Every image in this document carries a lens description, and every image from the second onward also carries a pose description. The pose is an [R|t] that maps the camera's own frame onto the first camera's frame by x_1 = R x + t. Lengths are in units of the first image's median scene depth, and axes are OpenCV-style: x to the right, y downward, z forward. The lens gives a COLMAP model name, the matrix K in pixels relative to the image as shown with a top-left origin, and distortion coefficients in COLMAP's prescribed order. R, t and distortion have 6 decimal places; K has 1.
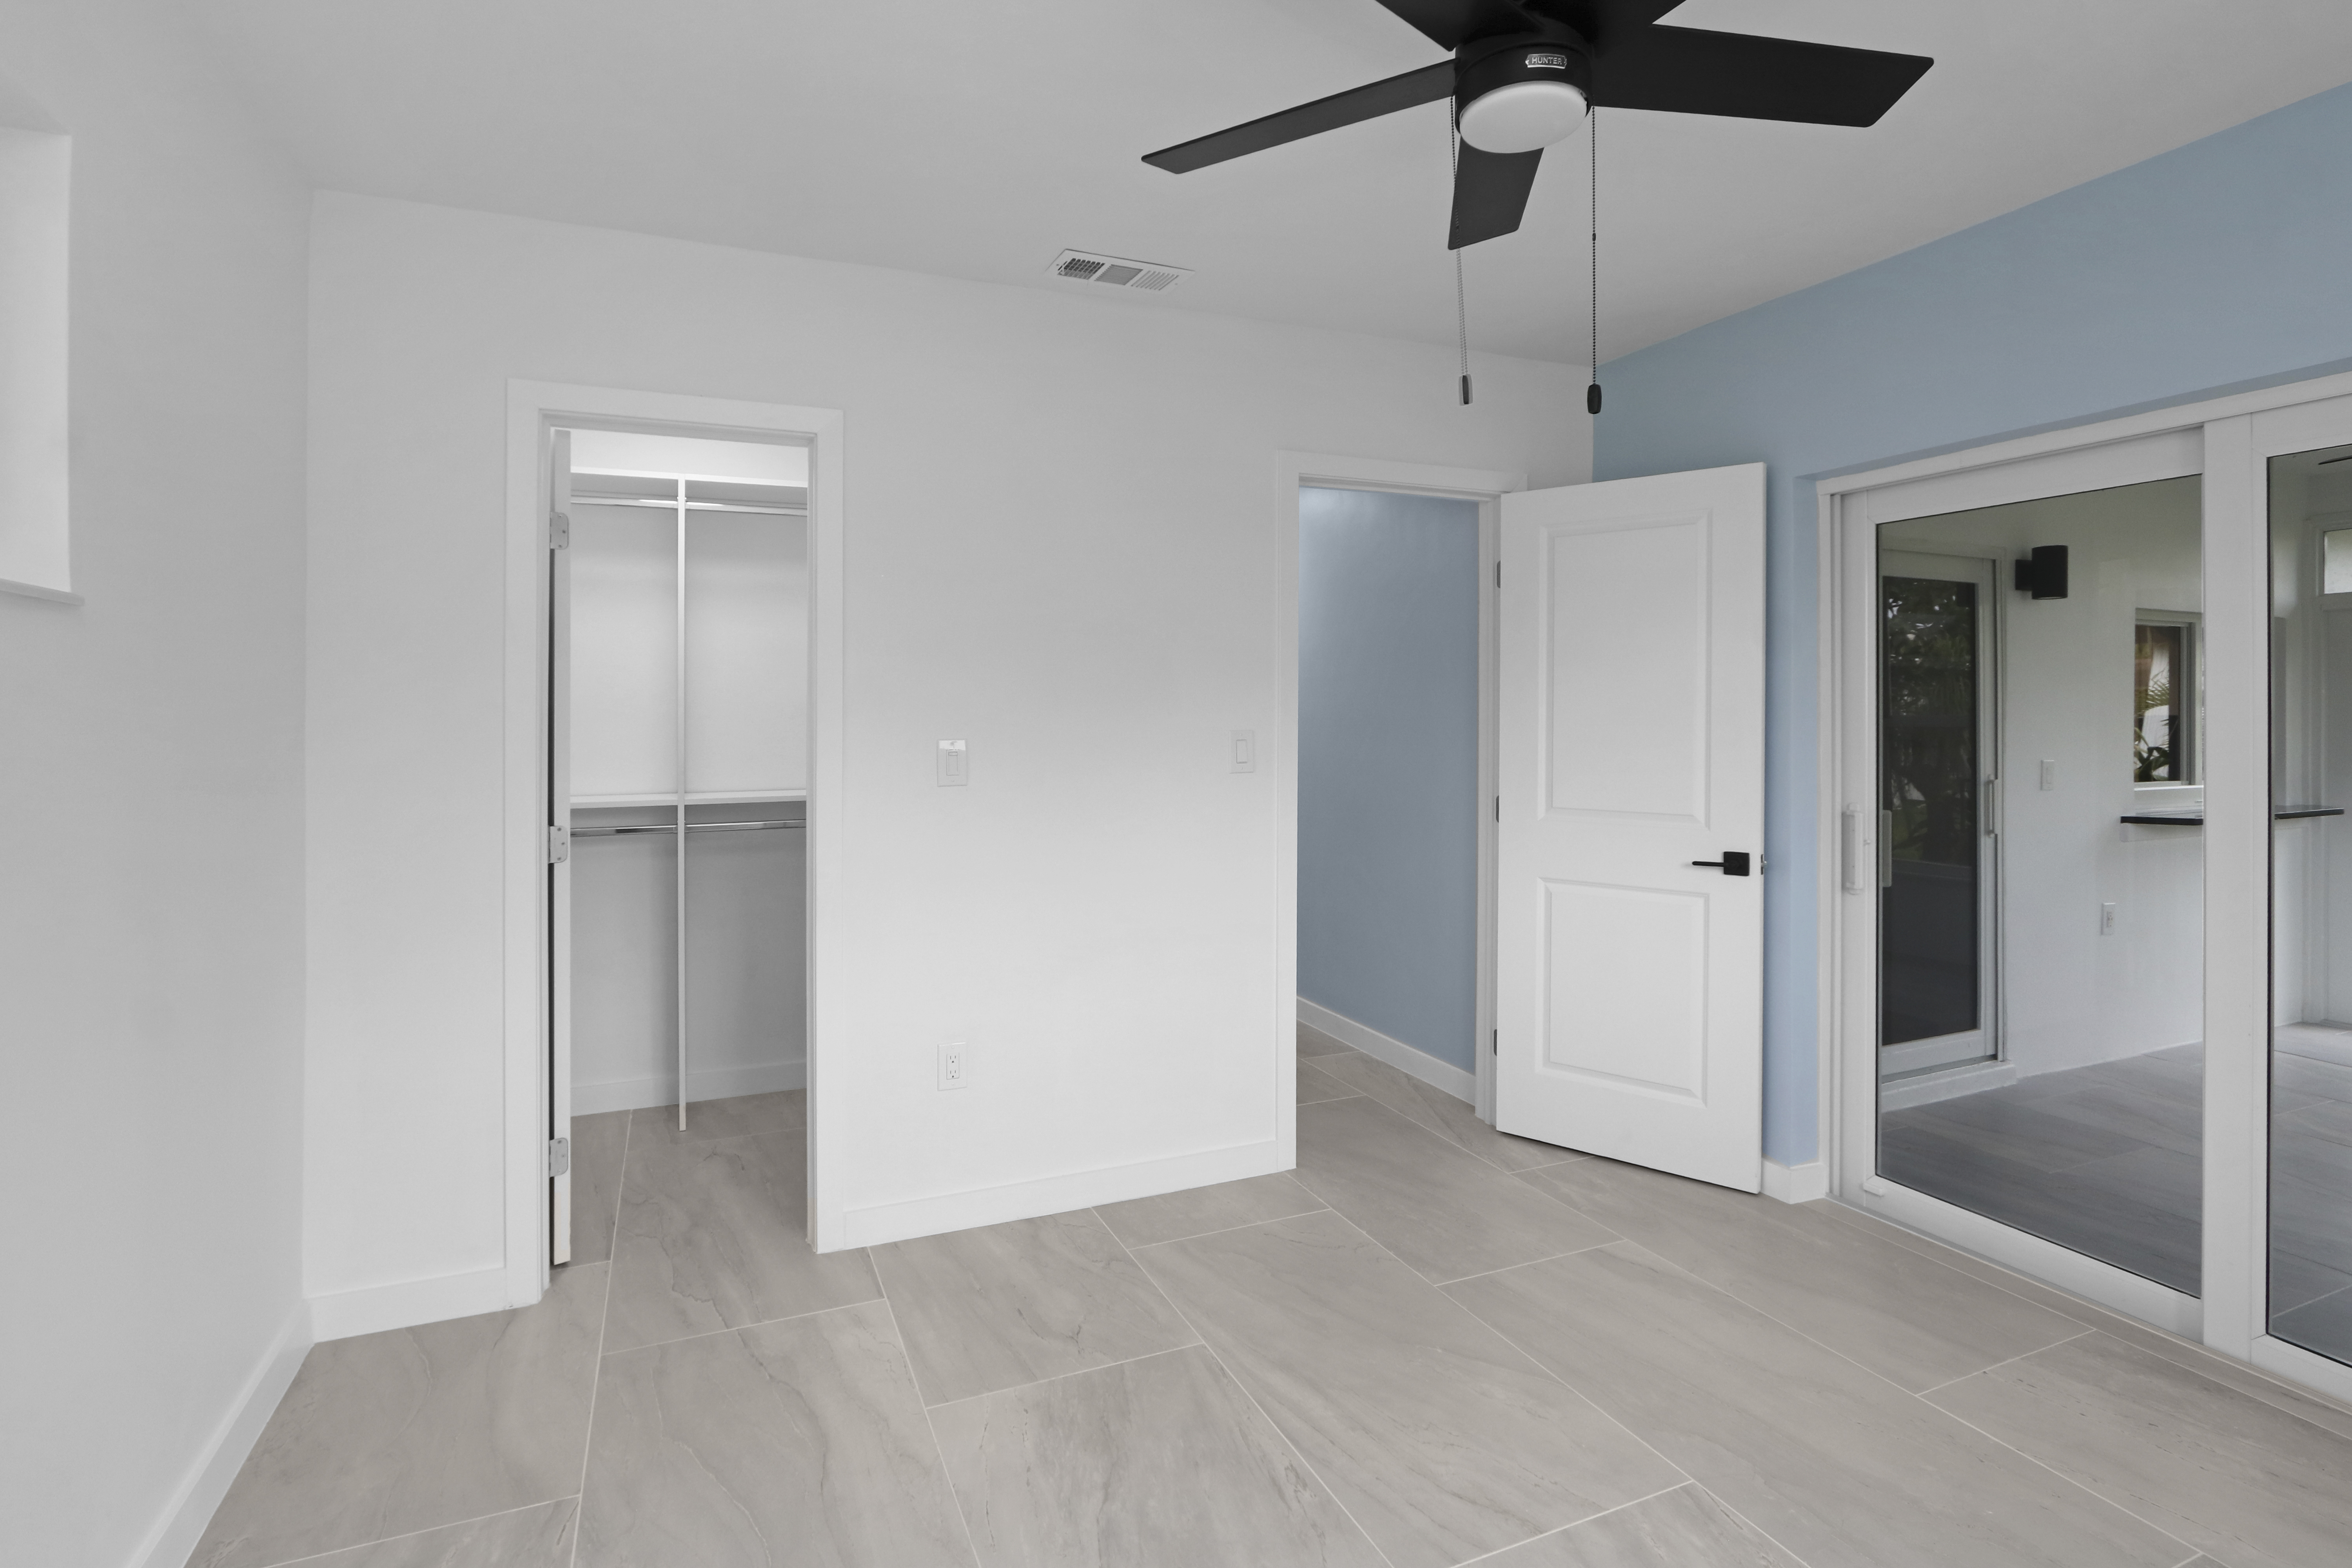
lens RADIAL K [[1138.3, 0, 1162.6], [0, 1138.3, 753.2], [0, 0, 1]] dist [-0.001805, -0.000587]
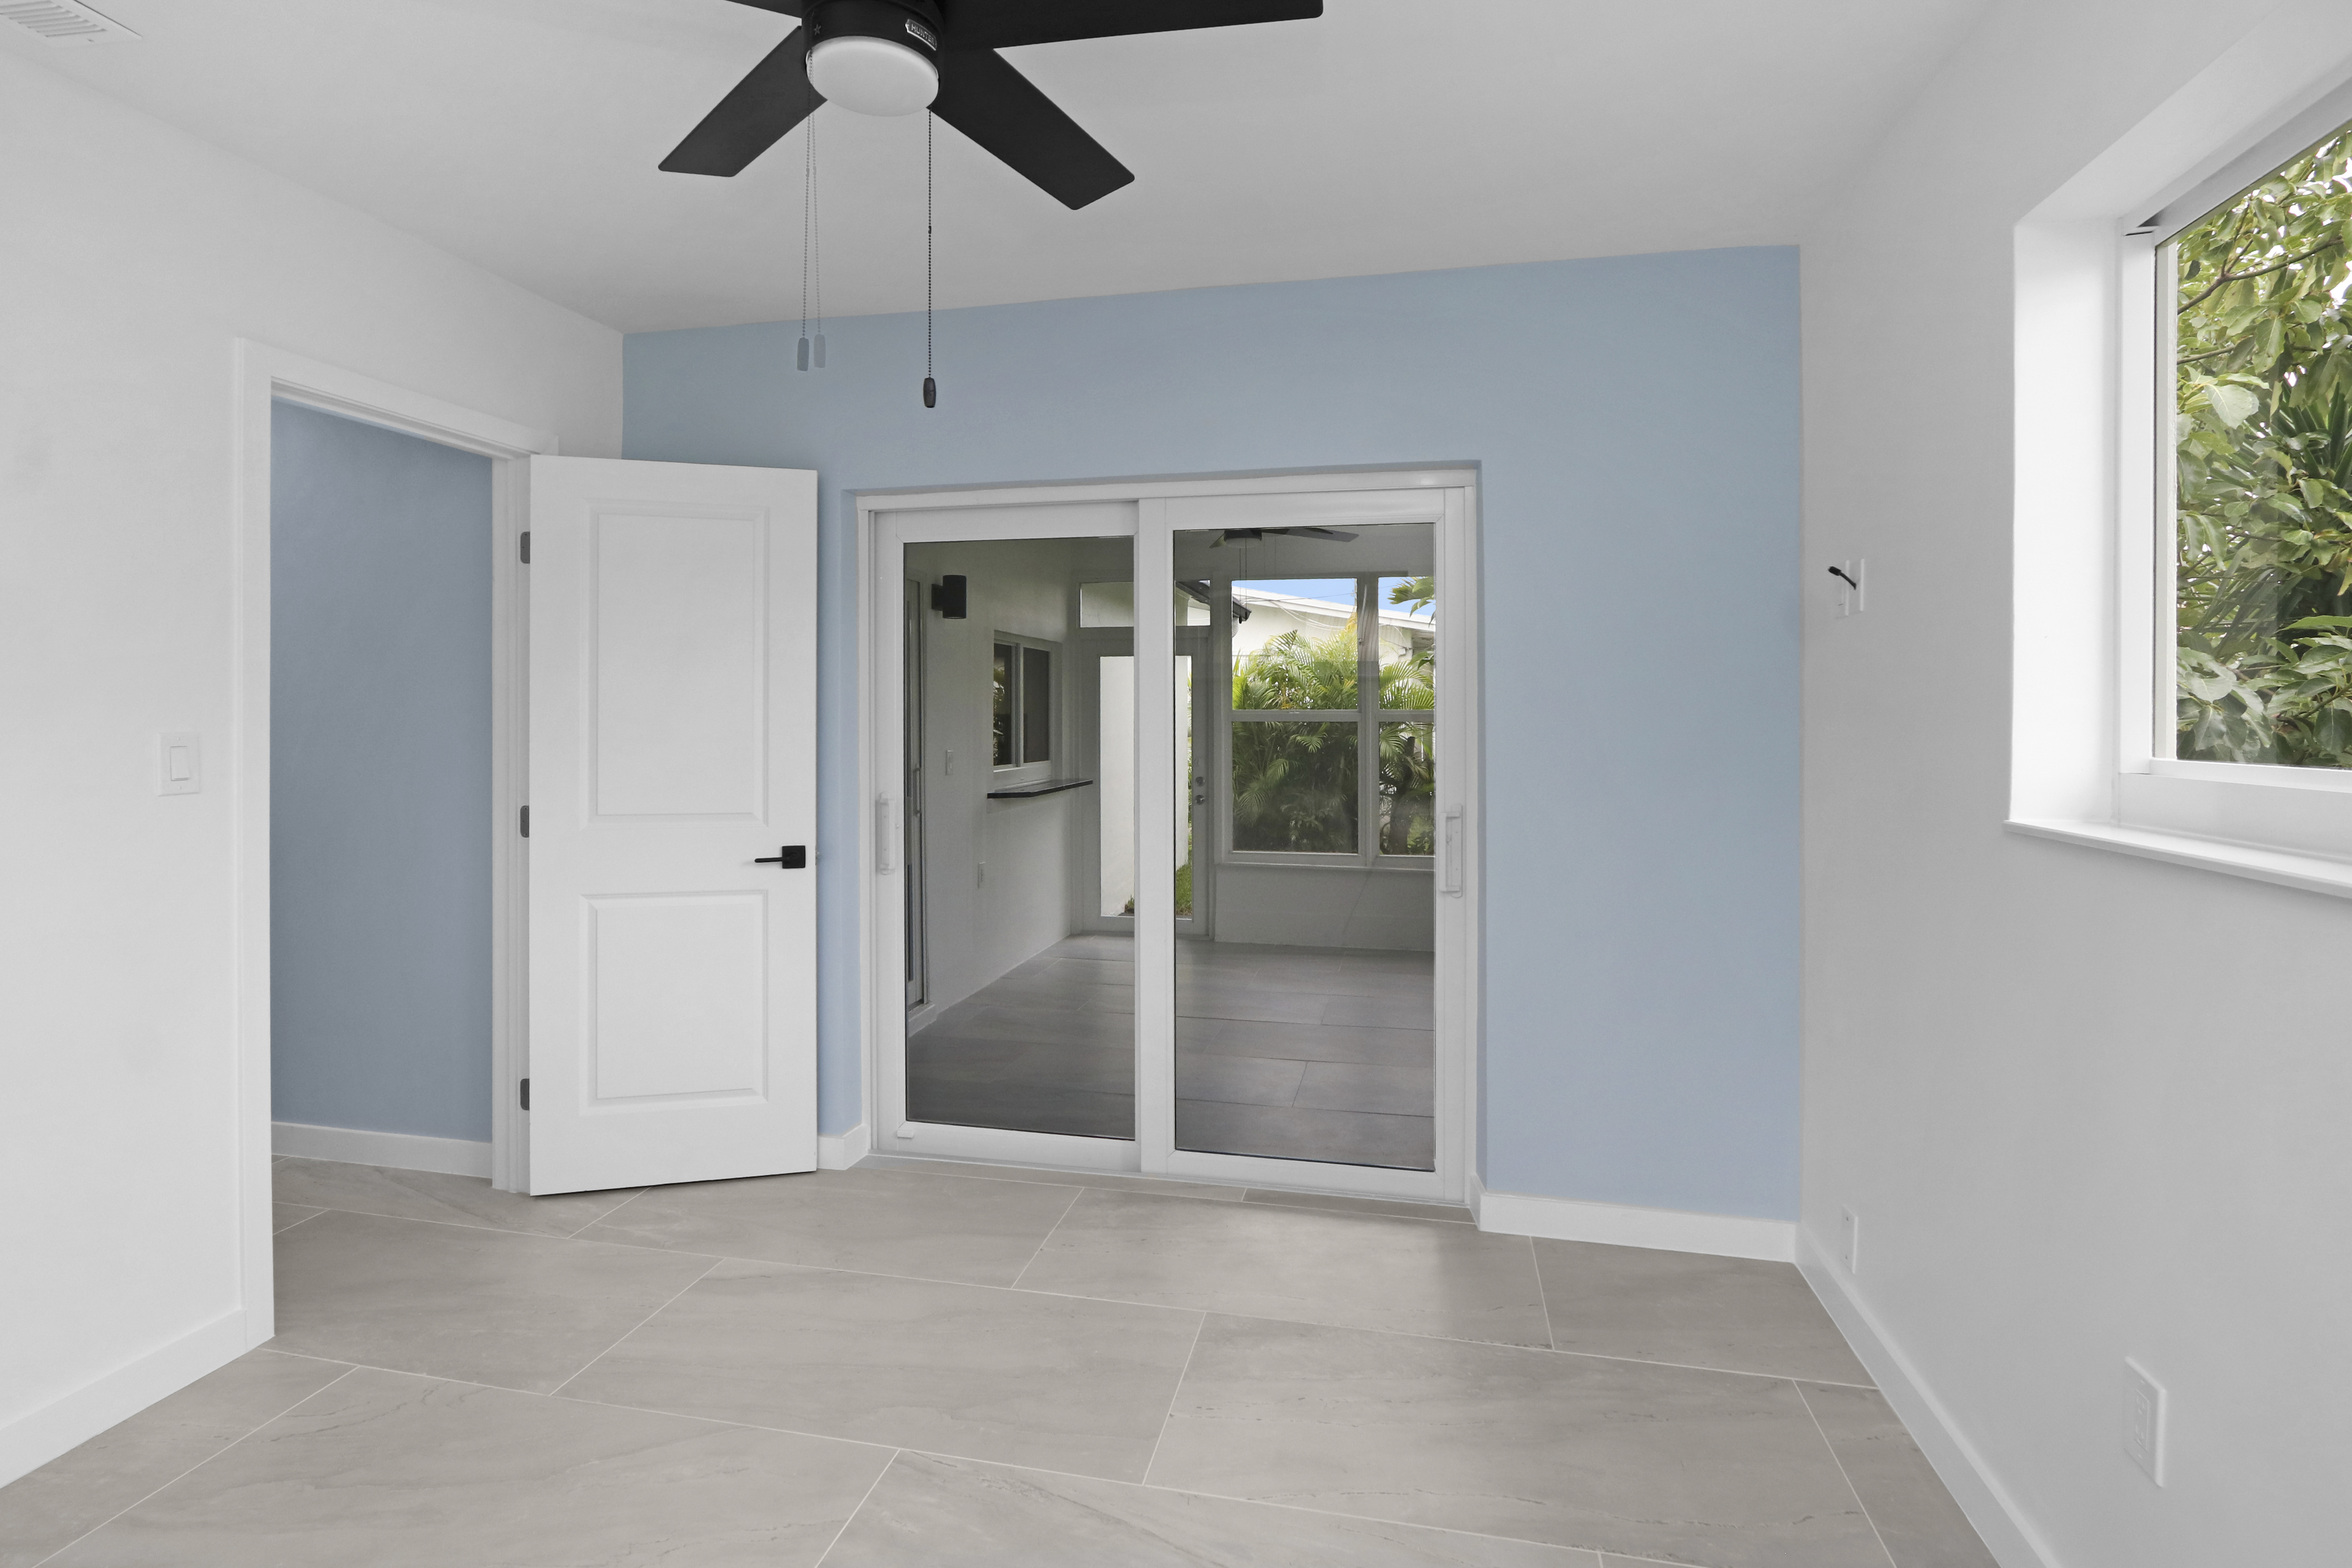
lens RADIAL K [[1176.8, 0, 1142.0], [0, 1176.8, 753.3], [0, 0, 1]] dist [0.002152, 0.000555]
pose [[0.590778, -0.025022, 0.806446, -0.164097], [0.025163, 0.999604, 0.012582, -0.002003], [-0.806442, 0.012859, 0.591173, 0.114923]]
